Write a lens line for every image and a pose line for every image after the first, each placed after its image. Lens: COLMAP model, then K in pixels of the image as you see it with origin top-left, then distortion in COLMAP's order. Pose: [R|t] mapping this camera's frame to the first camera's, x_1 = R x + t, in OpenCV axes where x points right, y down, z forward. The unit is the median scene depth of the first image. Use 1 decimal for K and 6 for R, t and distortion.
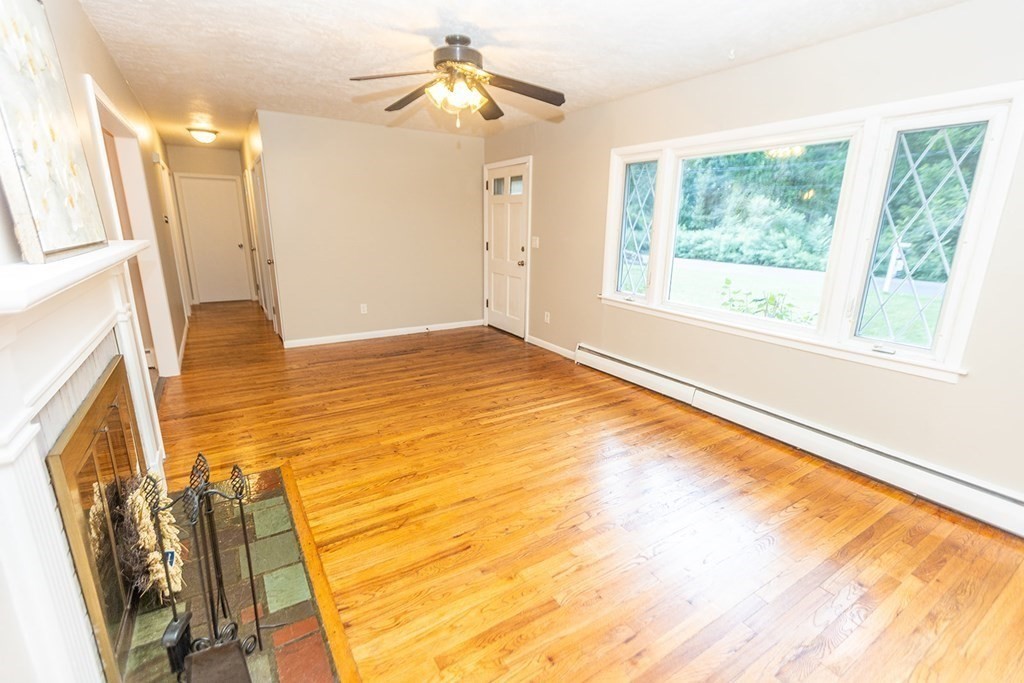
lens RADIAL K [[455.2, 0, 511.4], [0, 455.2, 344.9], [0, 0, 1]] dist [0.003583, 0.000094]
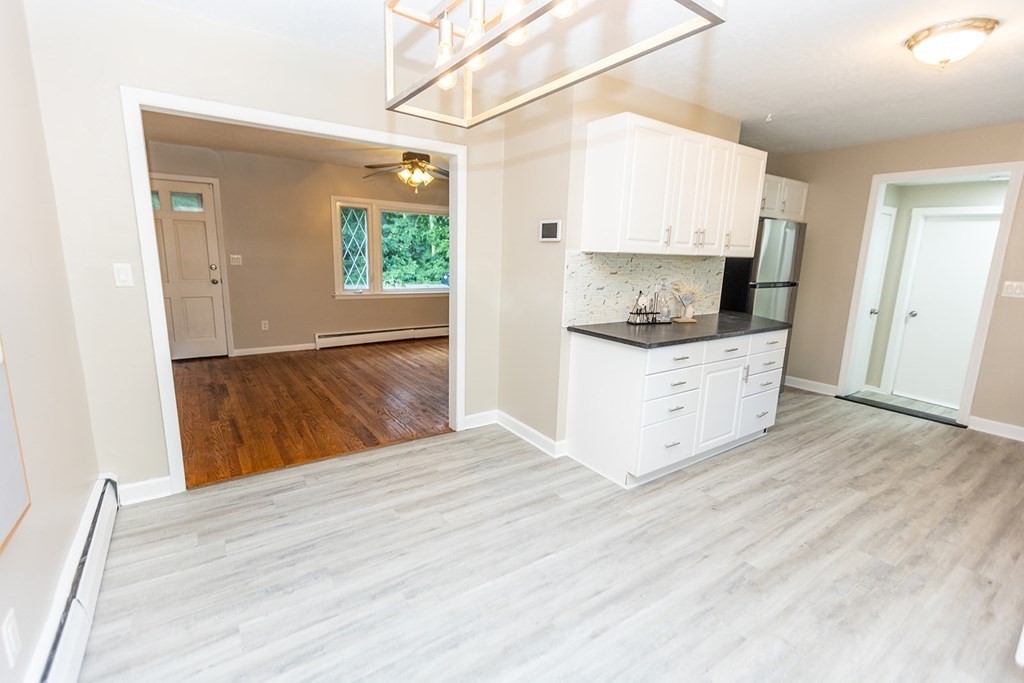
lens RADIAL K [[455.2, 0, 511.4], [0, 455.2, 344.9], [0, 0, 1]] dist [0.003583, 0.000094]
pose [[-0.039941, -0.214353, 0.975939, -1.422084], [0.236816, 0.946860, 0.217658, -0.155289], [-0.970733, 0.239811, 0.012943, 0.545605]]
